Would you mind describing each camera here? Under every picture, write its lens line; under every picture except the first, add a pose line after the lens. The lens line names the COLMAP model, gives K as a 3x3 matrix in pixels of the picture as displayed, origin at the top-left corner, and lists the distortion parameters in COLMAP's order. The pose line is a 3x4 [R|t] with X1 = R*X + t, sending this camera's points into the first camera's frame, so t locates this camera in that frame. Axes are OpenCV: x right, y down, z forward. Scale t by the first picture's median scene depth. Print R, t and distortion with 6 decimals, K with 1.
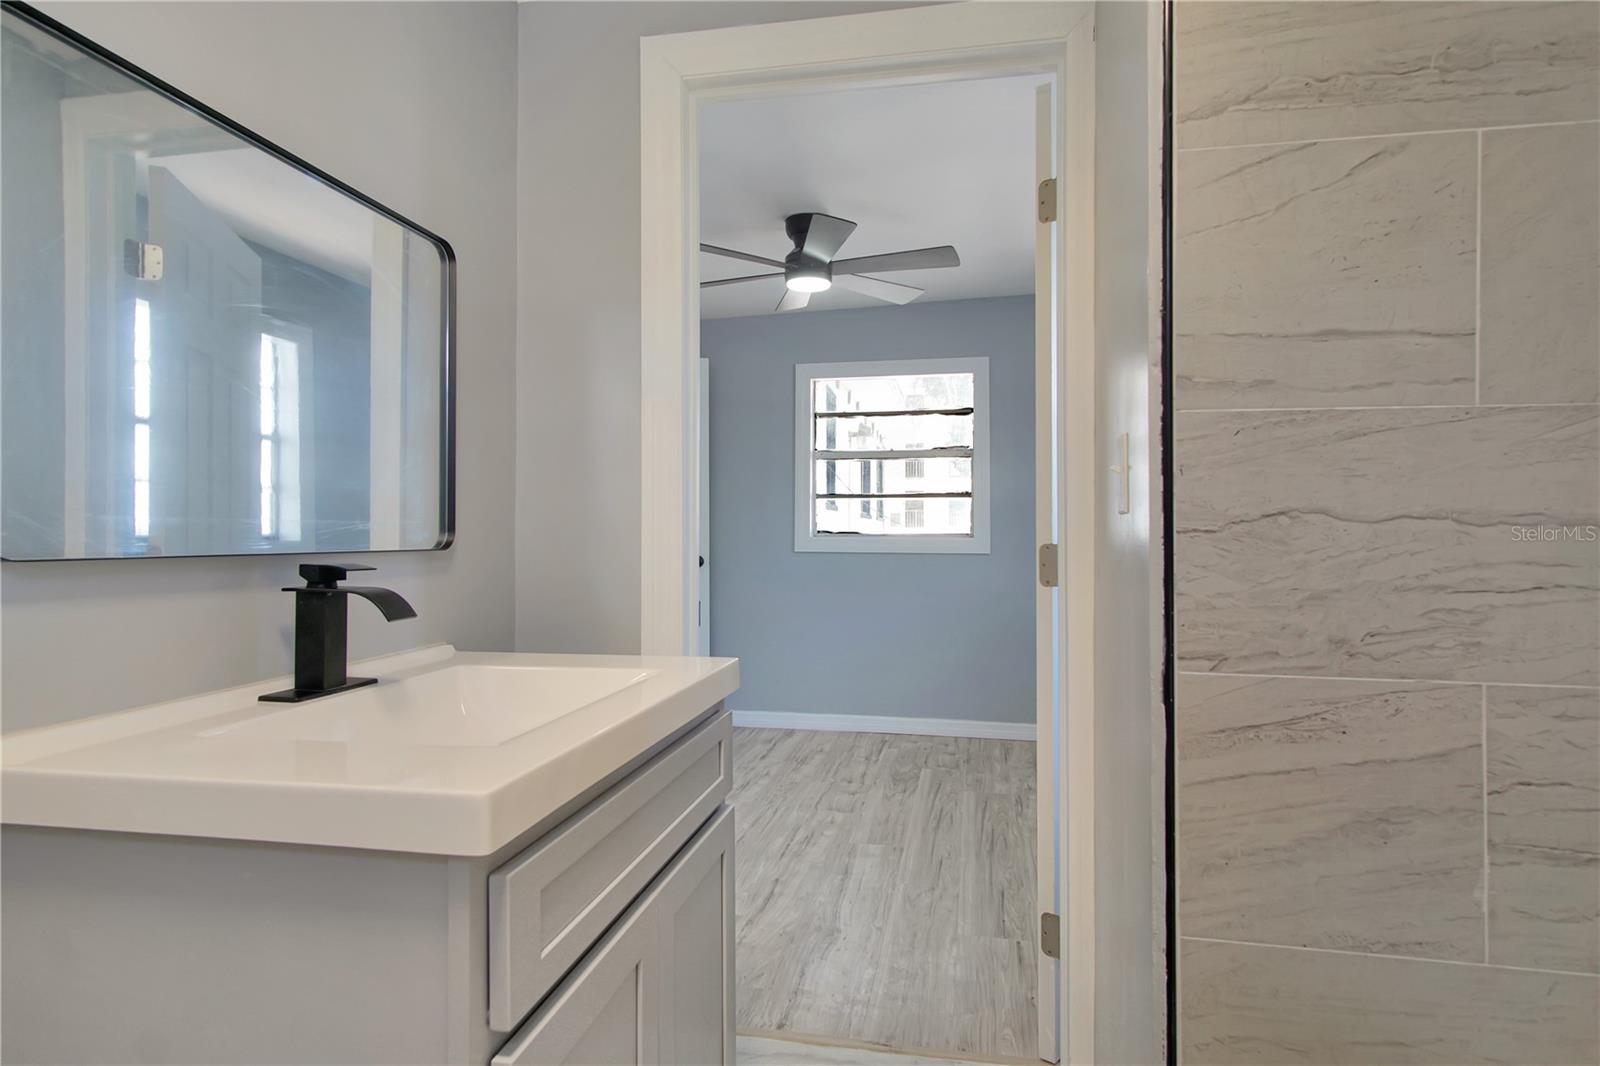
lens RADIAL K [[838.1, 0, 804.3], [0, 838.1, 526.3], [0, 0, 1]] dist [0.001561, 0.000433]
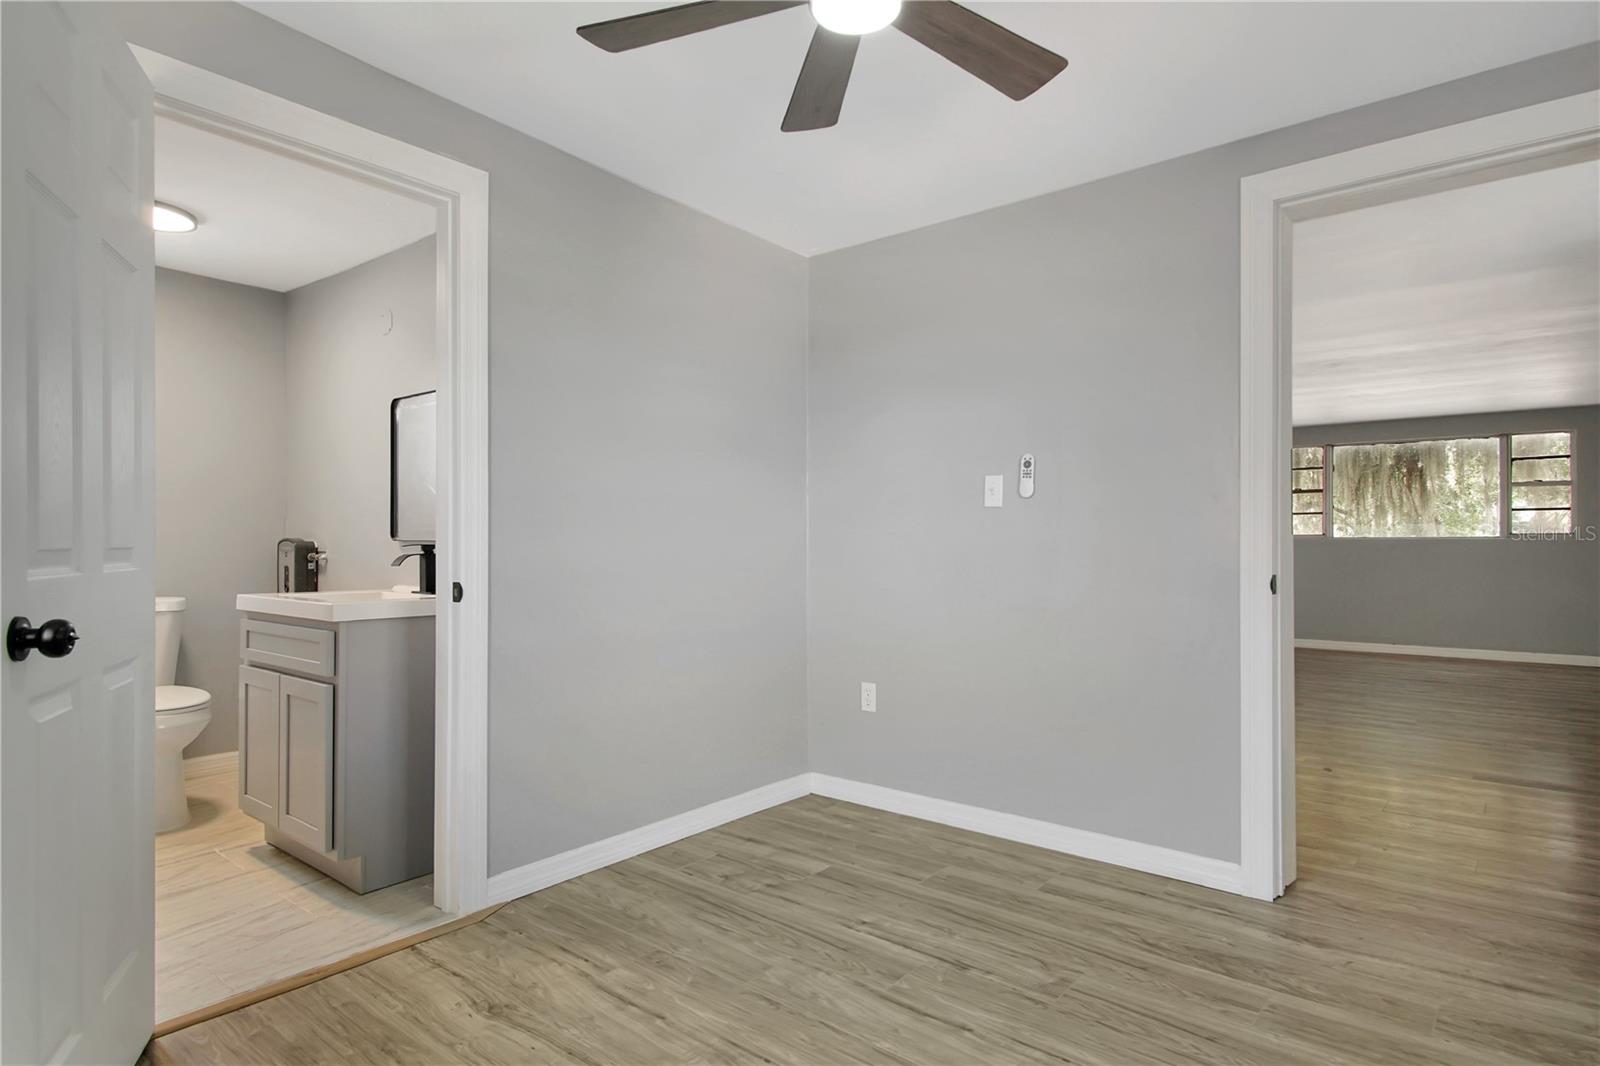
lens RADIAL K [[865.5, 0, 799.0], [0, 865.5, 538.6], [0, 0, 1]] dist [0.000383, 0.000579]
pose [[-0.479880, -0.001579, -0.877333, 0.512001], [0.013472, 0.999867, -0.009169, 0.026530], [0.877231, -0.016220, -0.479795, 1.355957]]
